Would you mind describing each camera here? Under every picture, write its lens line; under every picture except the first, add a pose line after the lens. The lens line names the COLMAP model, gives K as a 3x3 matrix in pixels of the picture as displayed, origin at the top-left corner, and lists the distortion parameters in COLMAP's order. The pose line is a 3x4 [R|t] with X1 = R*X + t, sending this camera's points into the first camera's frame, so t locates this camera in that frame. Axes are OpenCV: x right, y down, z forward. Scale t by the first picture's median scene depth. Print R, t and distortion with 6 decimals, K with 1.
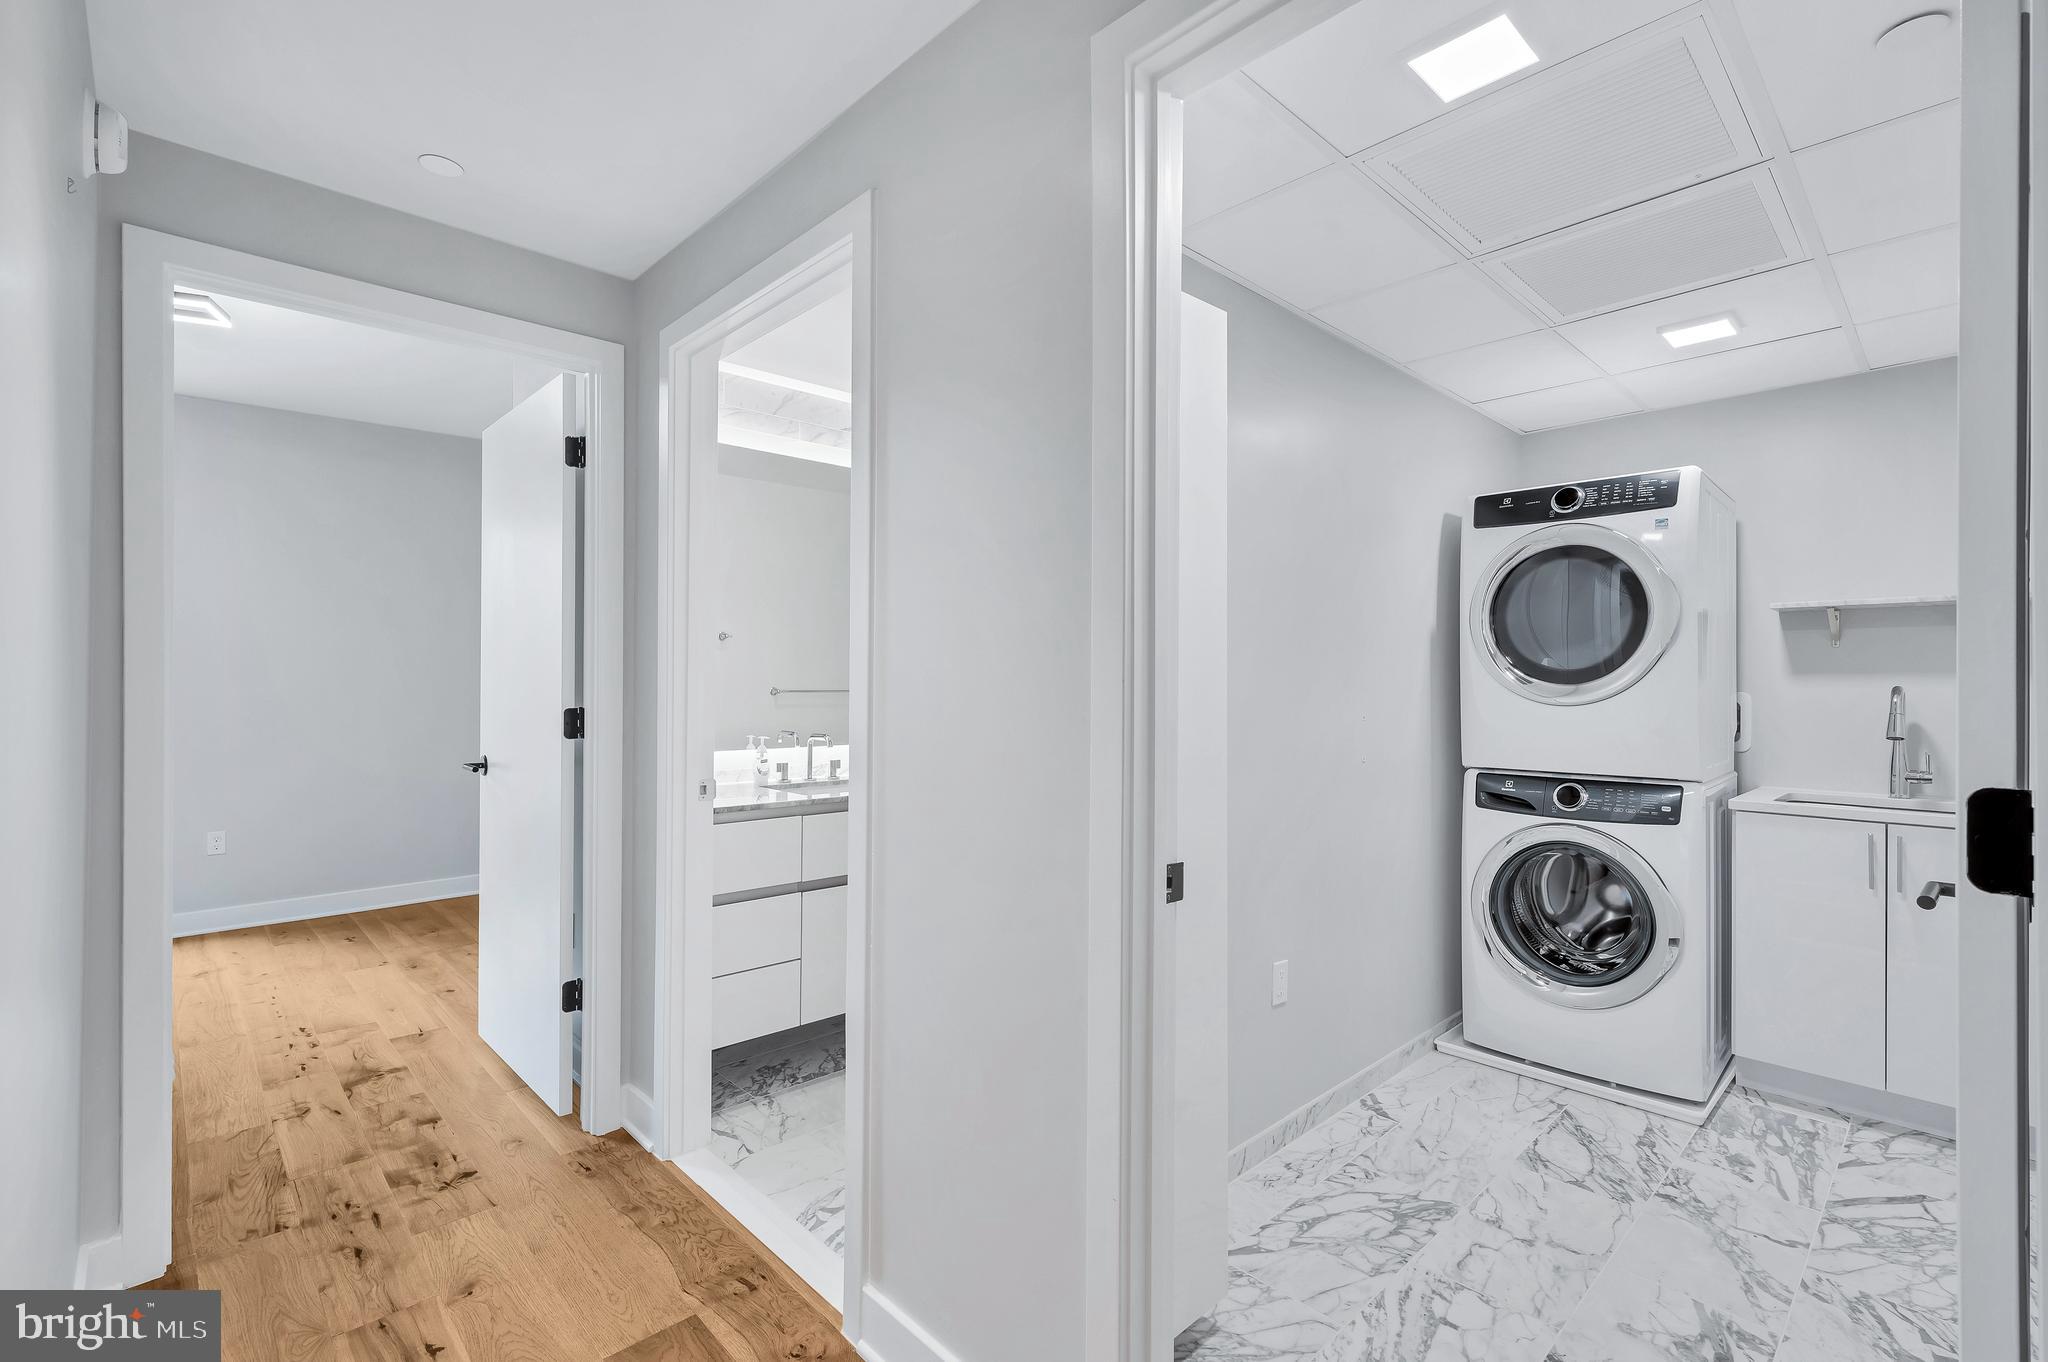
lens RADIAL K [[907.2, 0, 1039.8], [0, 907.2, 675.6], [0, 0, 1]] dist [0.001516, -0.001481]
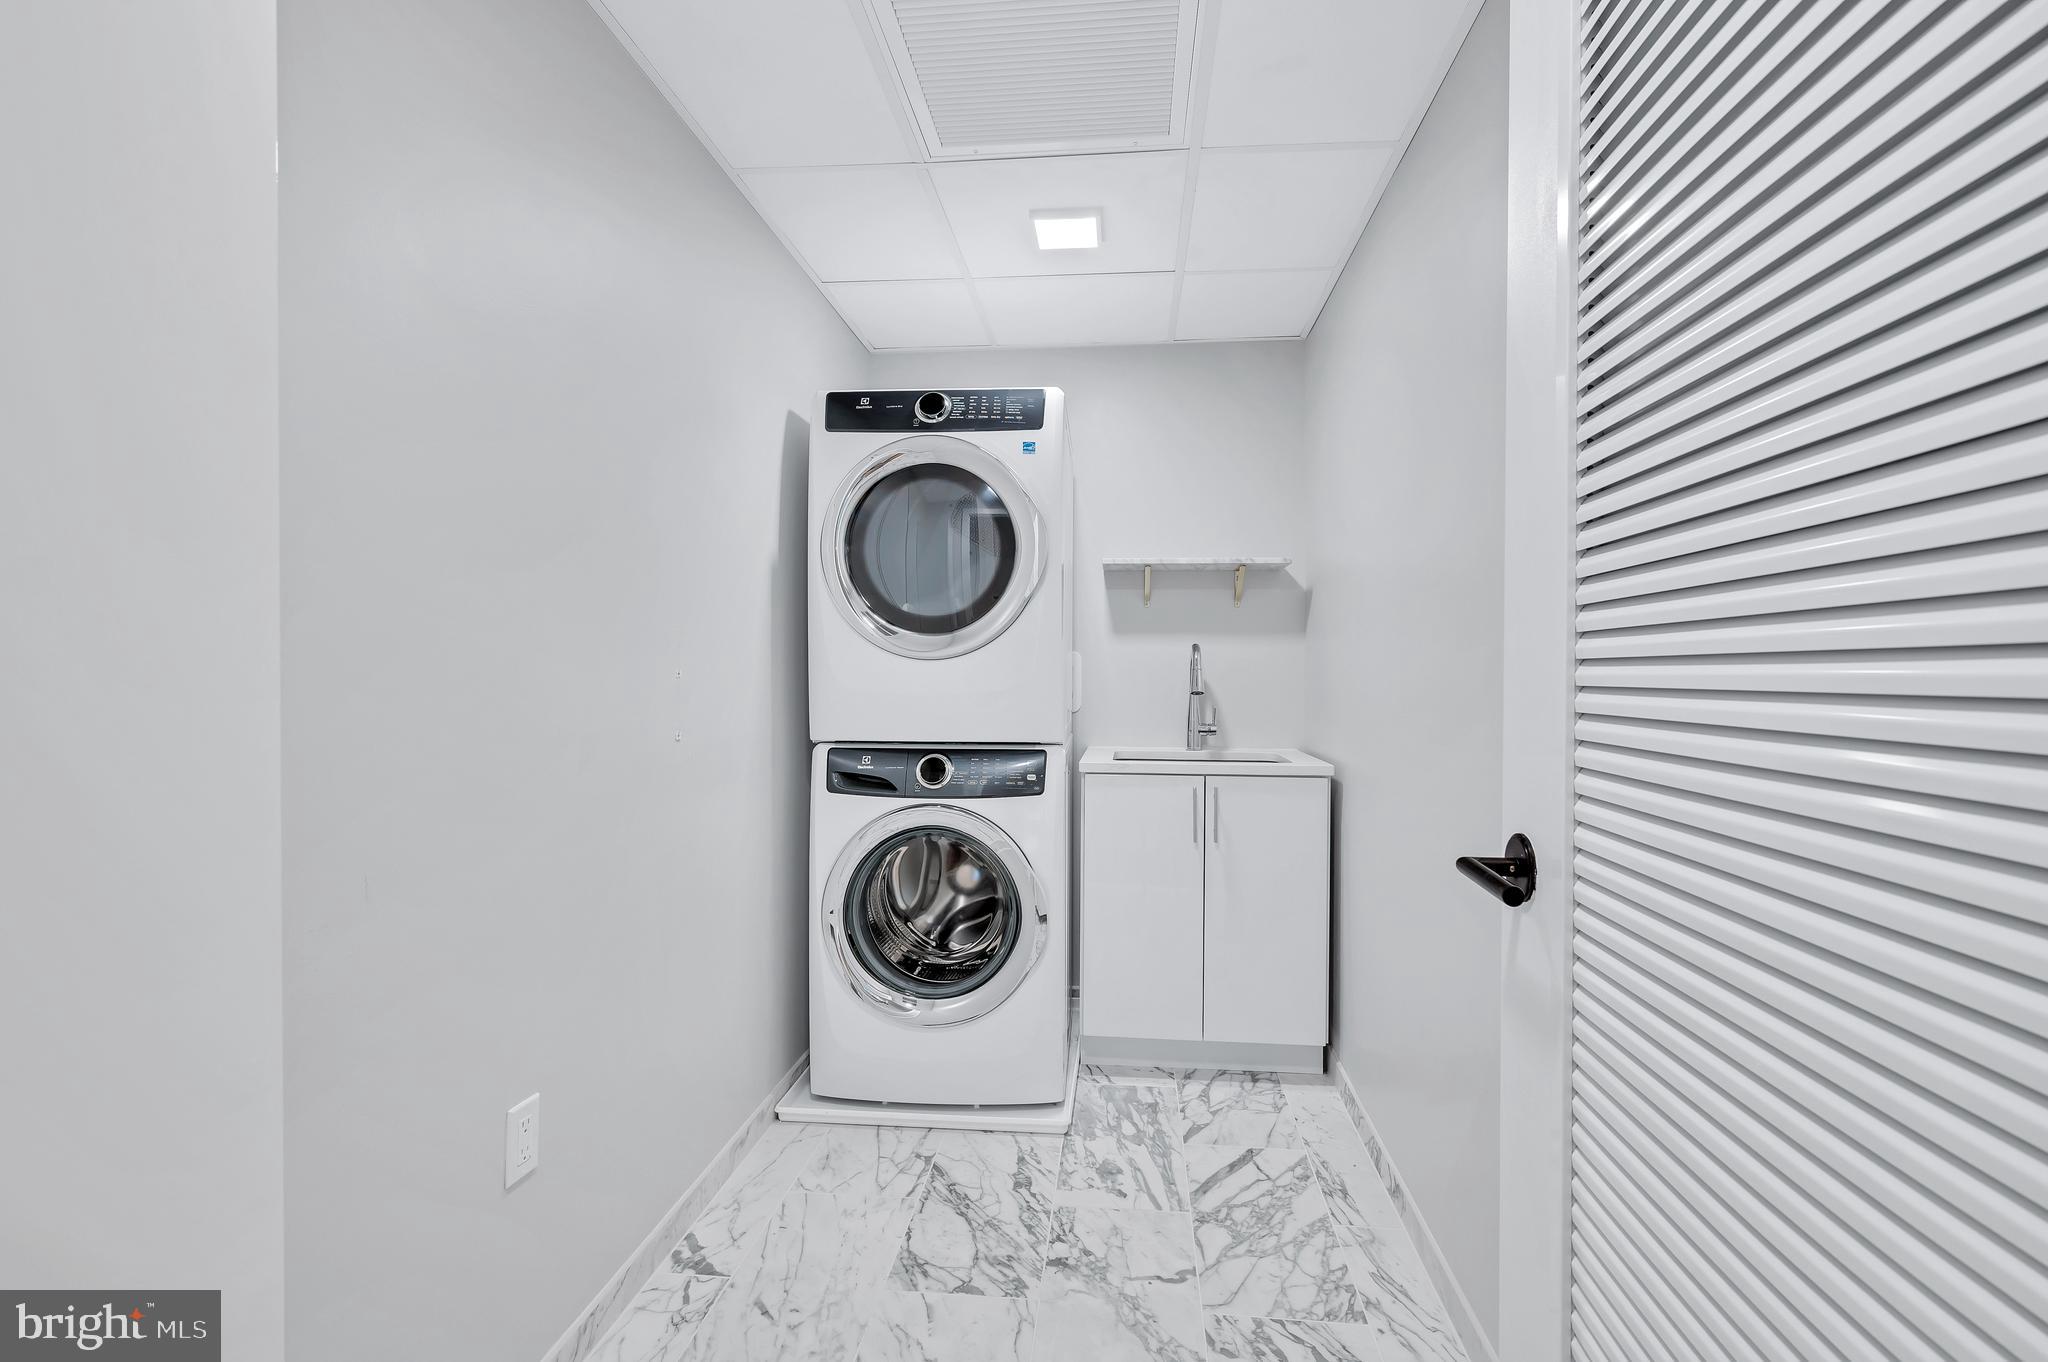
lens RADIAL K [[907.2, 0, 1032.0], [0, 907.2, 680.6], [0, 0, 1]] dist [0.001516, -0.001481]
pose [[0.764454, -0.005634, 0.644653, 0.130446], [-0.007551, 0.999815, 0.017691, 0.038978], [-0.644634, -0.018392, 0.764270, 0.335868]]
